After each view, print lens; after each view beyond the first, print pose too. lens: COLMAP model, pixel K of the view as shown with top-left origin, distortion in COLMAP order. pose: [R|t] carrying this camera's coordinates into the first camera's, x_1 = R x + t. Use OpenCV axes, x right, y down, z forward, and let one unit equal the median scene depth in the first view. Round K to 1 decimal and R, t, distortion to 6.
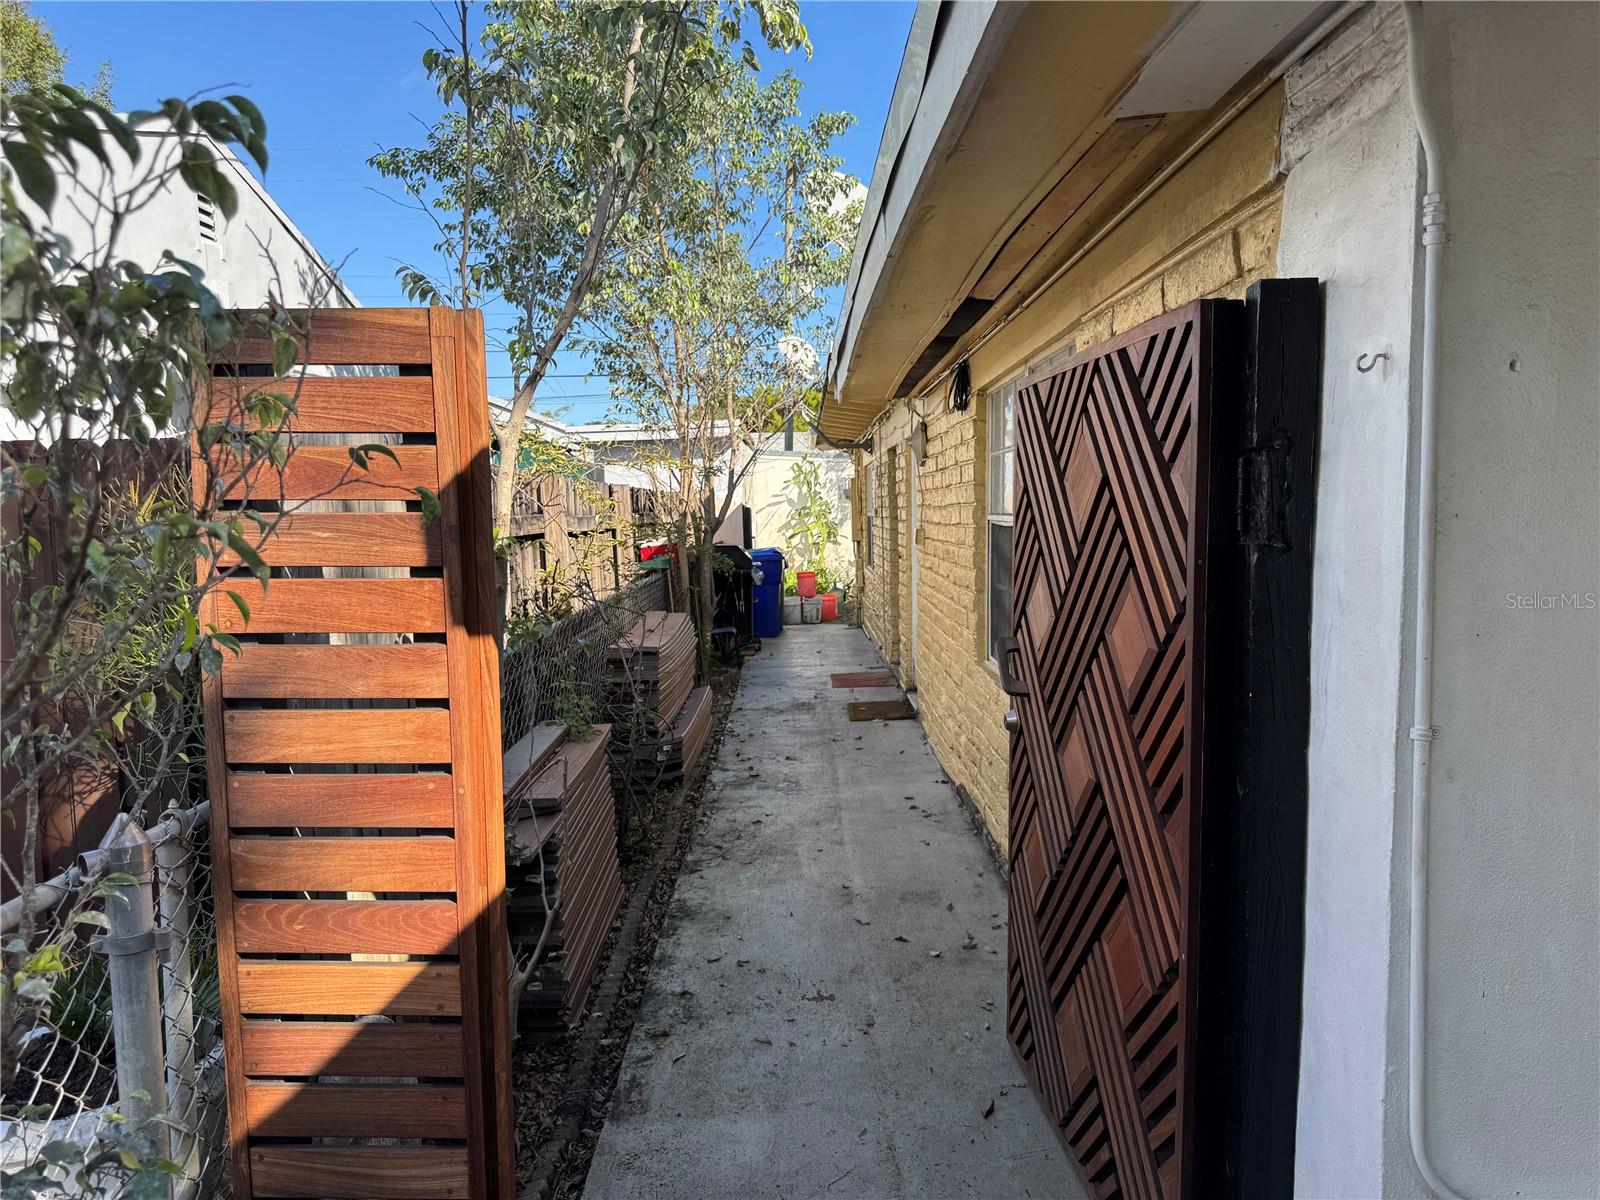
lens RADIAL K [[1118.0, 0, 800.4], [0, 1118.0, 601.0], [0, 0, 1]] dist [0.000164, 0.000002]
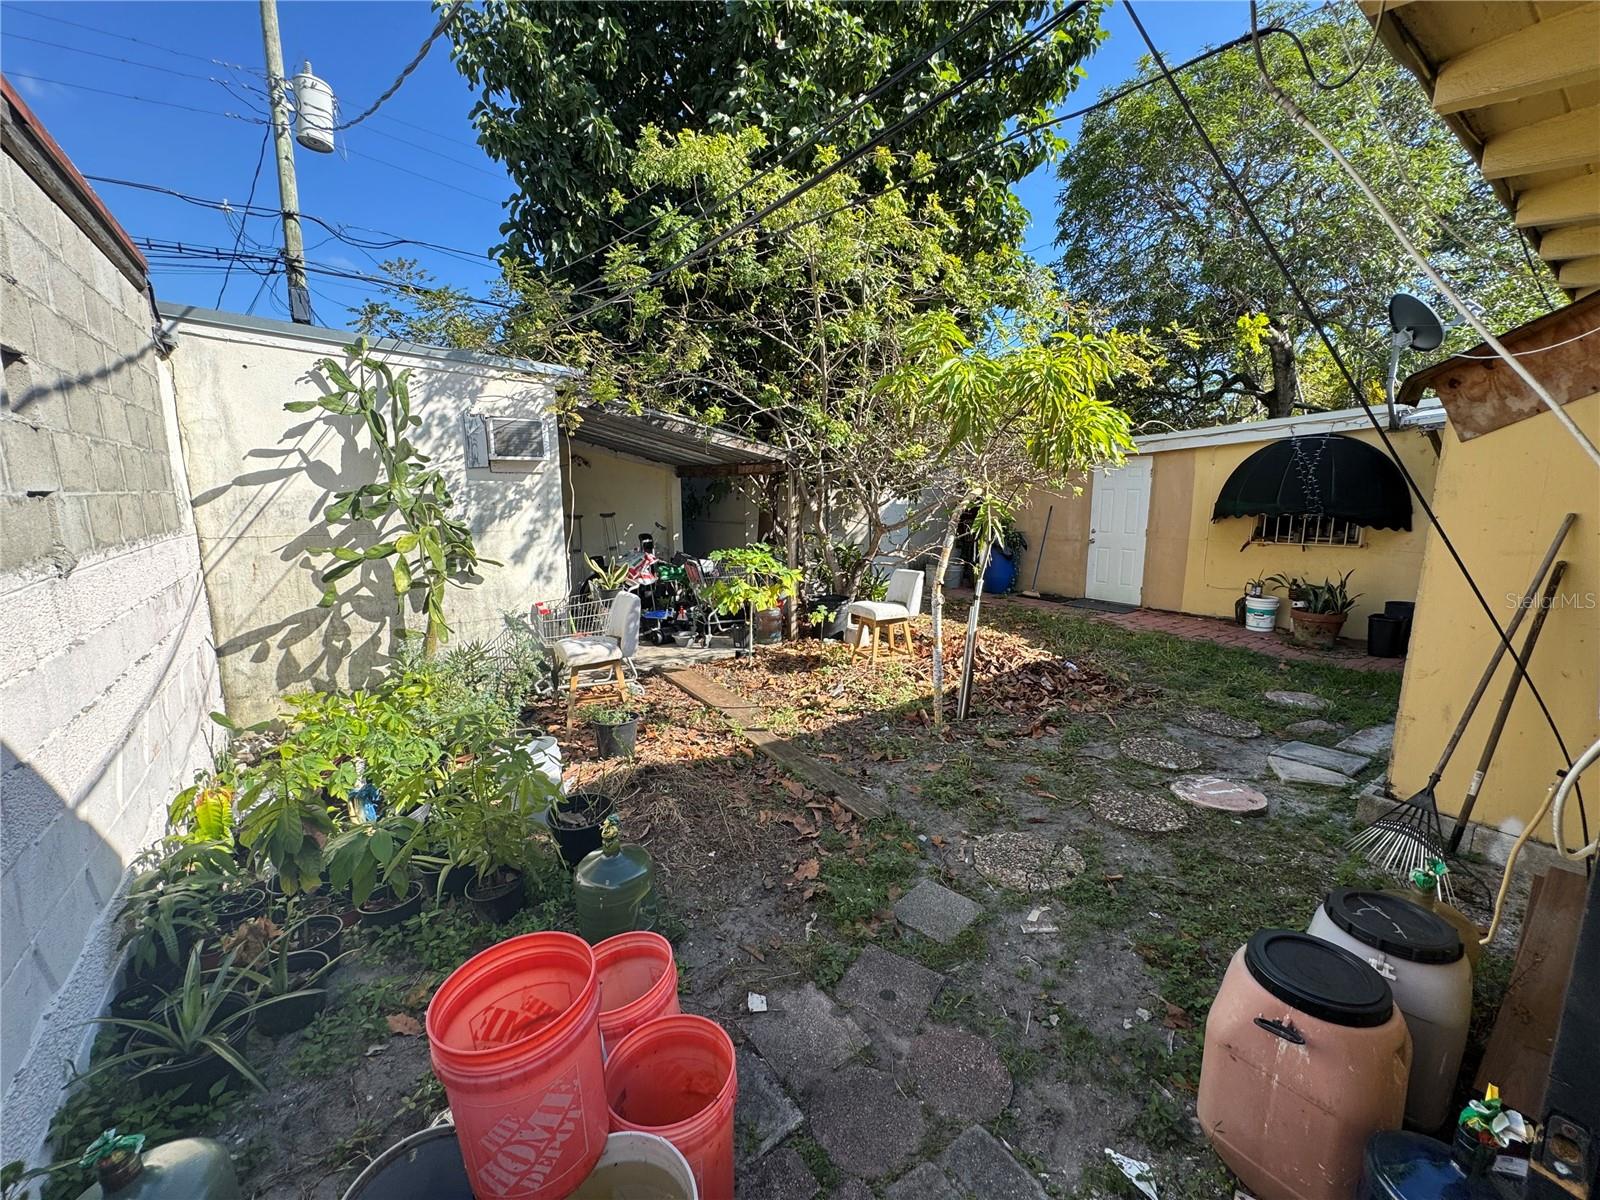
lens RADIAL K [[645.7, 0, 802.1], [0, 645.7, 597.8], [0, 0, 1]] dist [0.001135, 0.000059]
pose [[0.808291, -0.083451, 0.582839, -0.007937], [0.041033, 0.995482, 0.085629, -0.060181], [-0.587352, -0.045298, 0.808063, 0.742480]]
